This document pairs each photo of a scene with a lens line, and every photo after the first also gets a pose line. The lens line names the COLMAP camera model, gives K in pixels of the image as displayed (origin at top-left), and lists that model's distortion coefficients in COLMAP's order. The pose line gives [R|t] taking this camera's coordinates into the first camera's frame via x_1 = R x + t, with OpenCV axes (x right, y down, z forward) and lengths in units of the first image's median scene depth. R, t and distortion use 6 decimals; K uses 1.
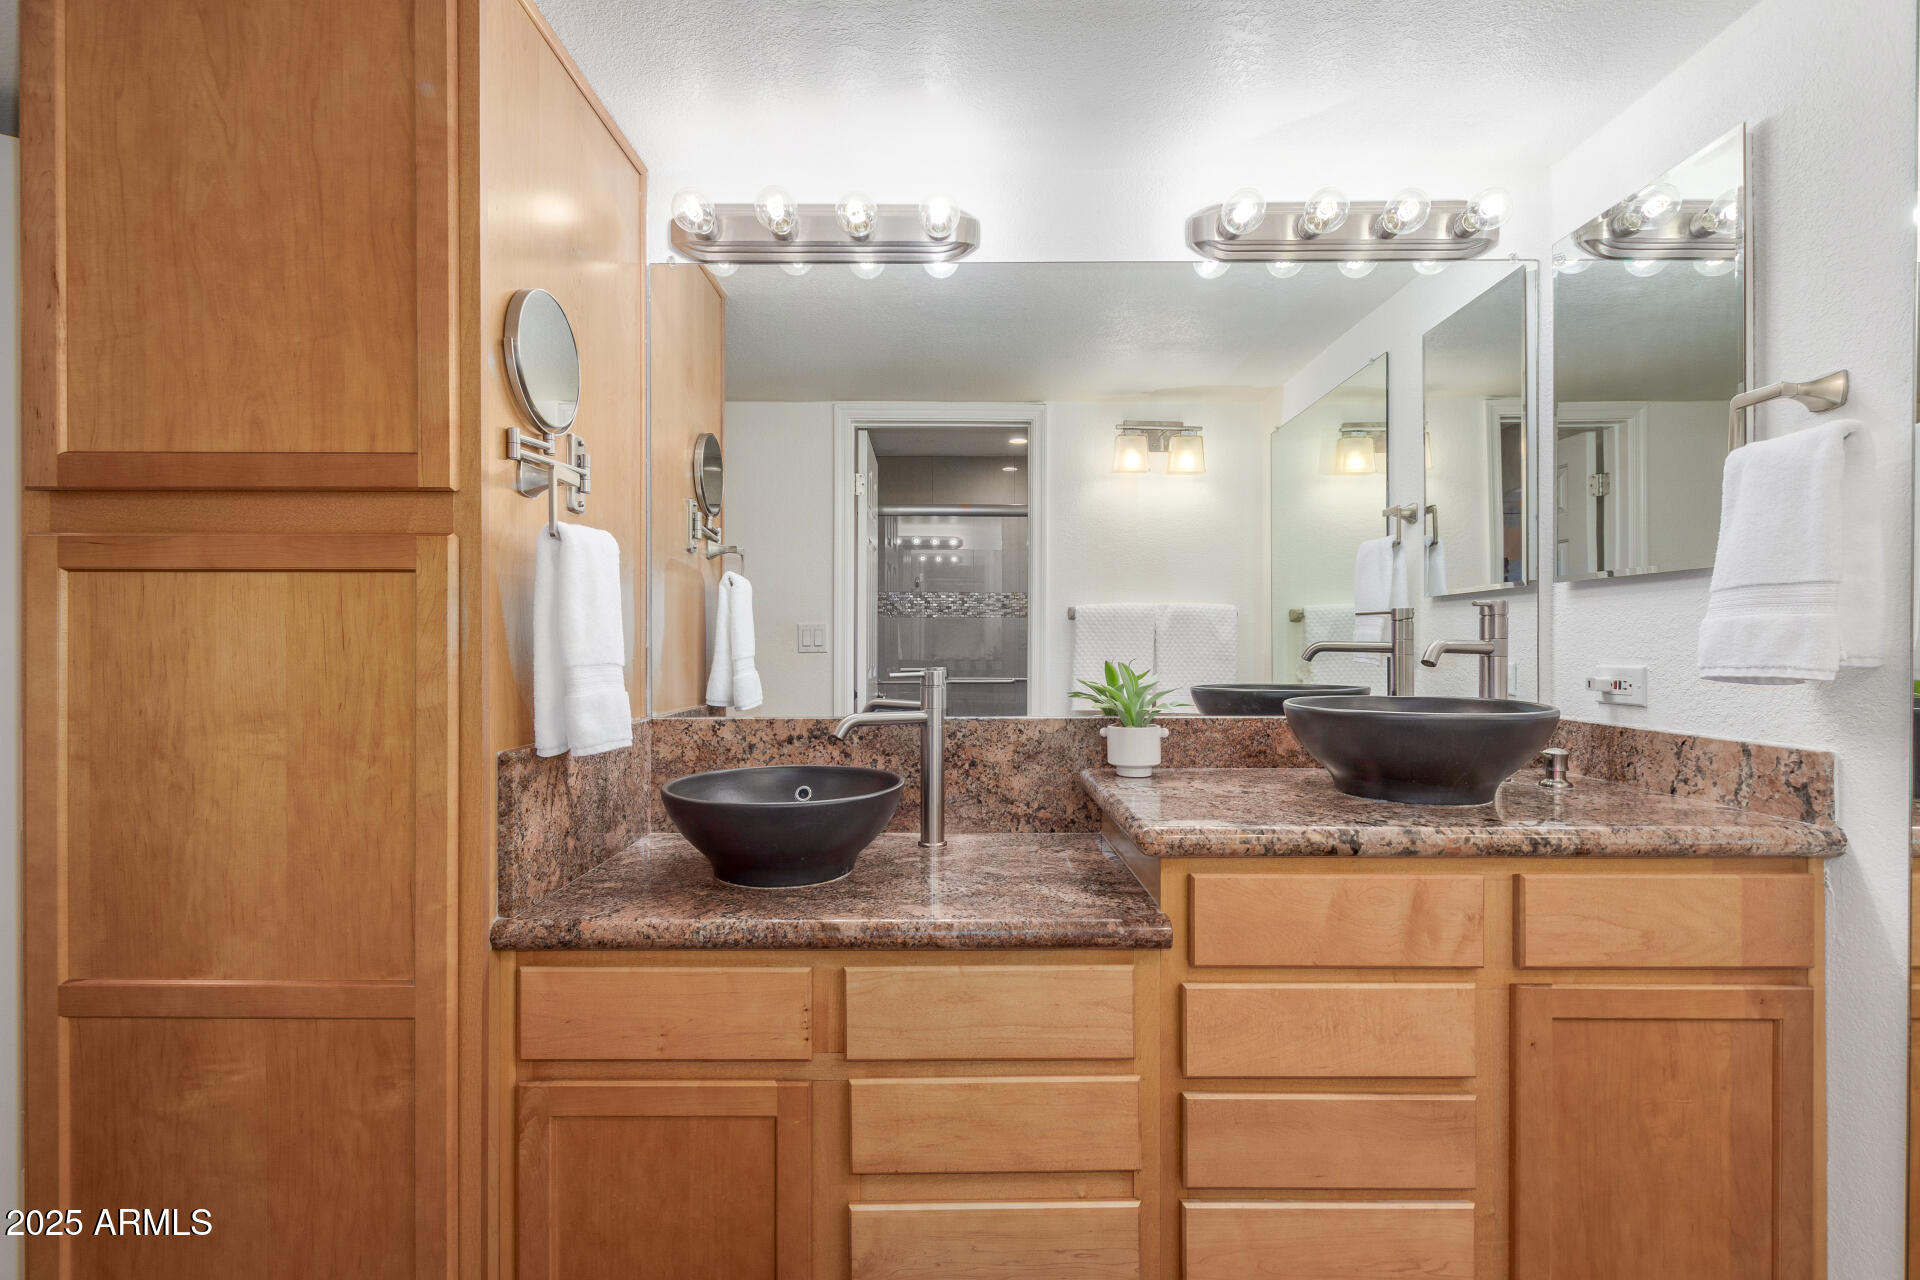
lens RADIAL K [[888.1, 0, 955.7], [0, 888.1, 648.1], [0, 0, 1]] dist [0.004327, -0.000253]
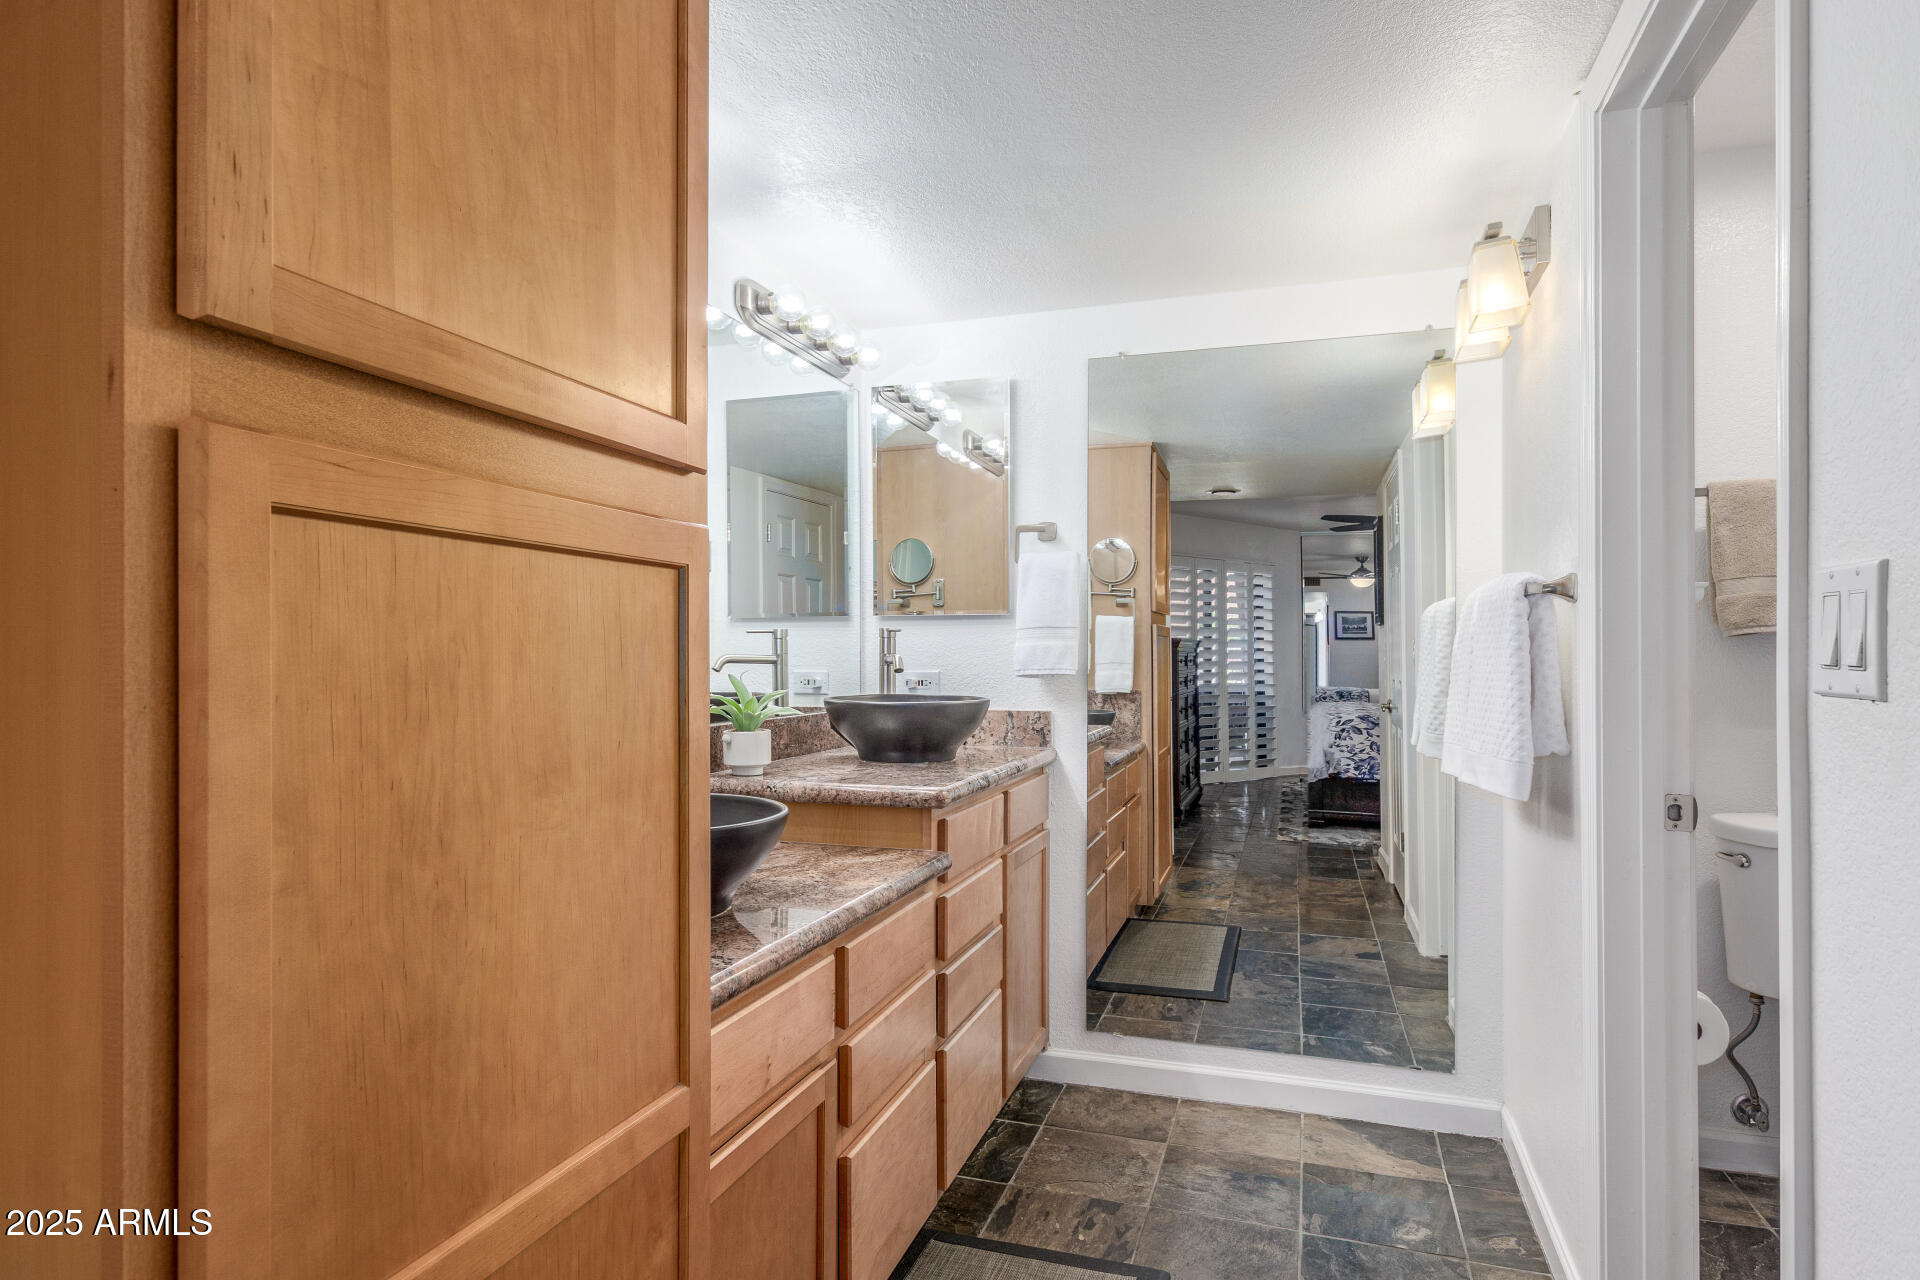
lens RADIAL K [[1032.7, 0, 969.5], [0, 1032.7, 649.0], [0, 0, 1]] dist [-0.000158, -0.000786]
pose [[0.323513, 0.006588, 0.946201, -1.396116], [0.001418, 0.999971, -0.007448, -0.006638], [-0.946223, 0.003751, 0.323495, 0.456535]]
